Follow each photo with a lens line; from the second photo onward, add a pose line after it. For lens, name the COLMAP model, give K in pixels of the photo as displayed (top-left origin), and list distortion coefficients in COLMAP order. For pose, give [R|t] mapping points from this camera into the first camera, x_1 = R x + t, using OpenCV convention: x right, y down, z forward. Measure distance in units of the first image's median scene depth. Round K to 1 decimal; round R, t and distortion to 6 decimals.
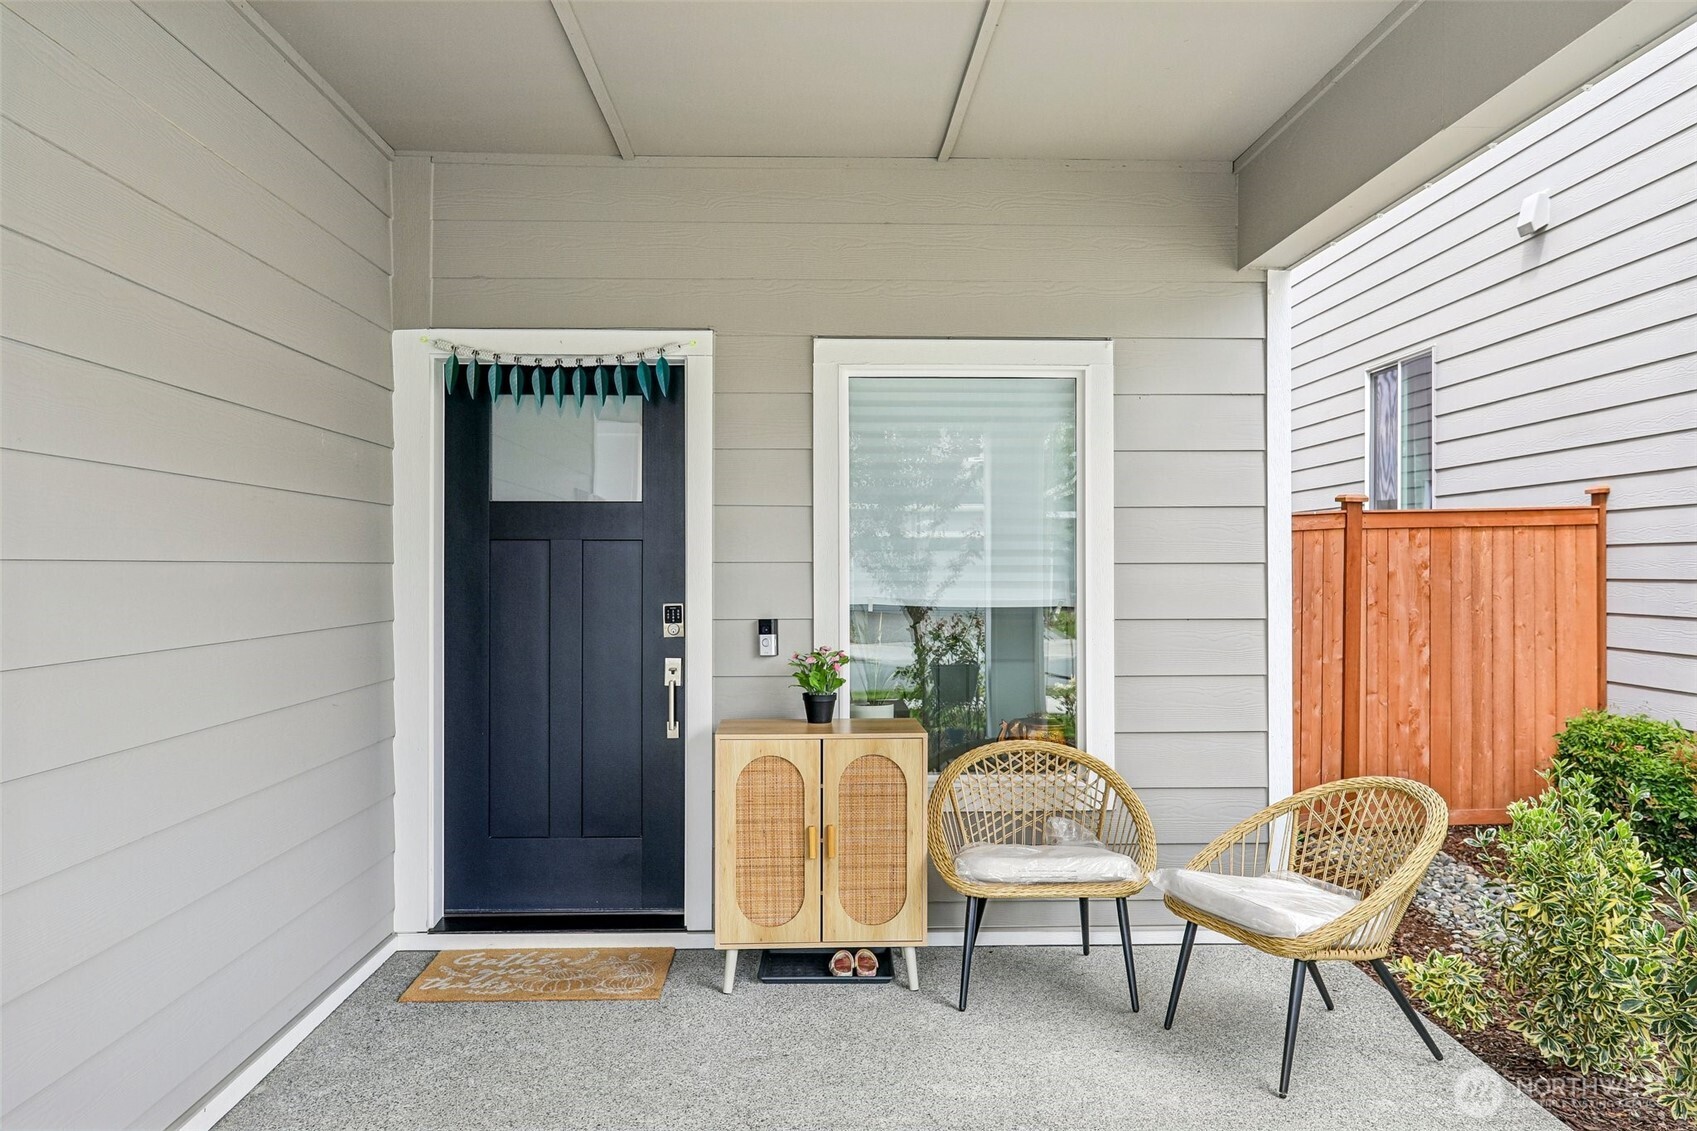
lens RADIAL K [[1301.0, 0, 848.5], [0, 1301.0, 565.5], [0, 0, 1]] dist [-0.000453, -0.000399]
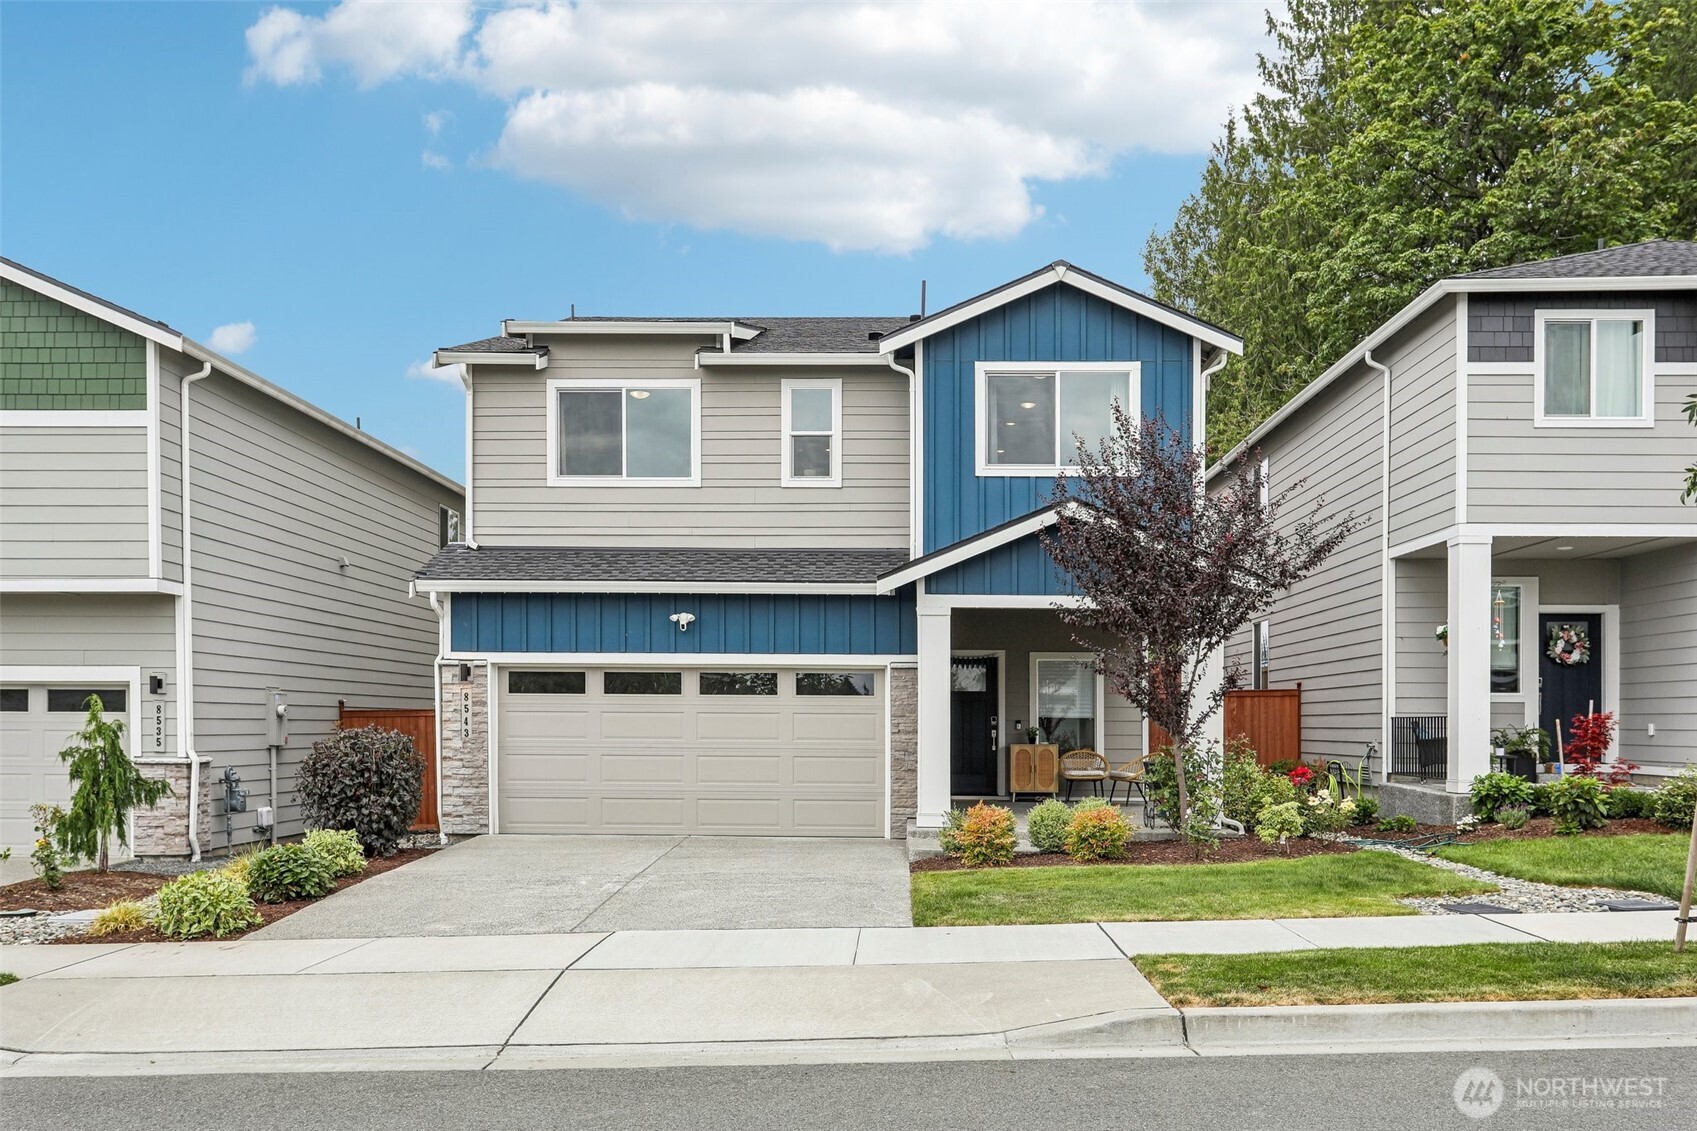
lens RADIAL K [[1516.5, 0, 848.5], [0, 1516.5, 565.5], [0, 0, 1]] dist [-0.001945, -0.000632]
pose [[0.997677, -0.001037, -0.068118, -0.259007], [-0.006153, 0.994427, -0.105250, 0.061779], [0.067848, 0.105425, 0.992110, -3.689653]]
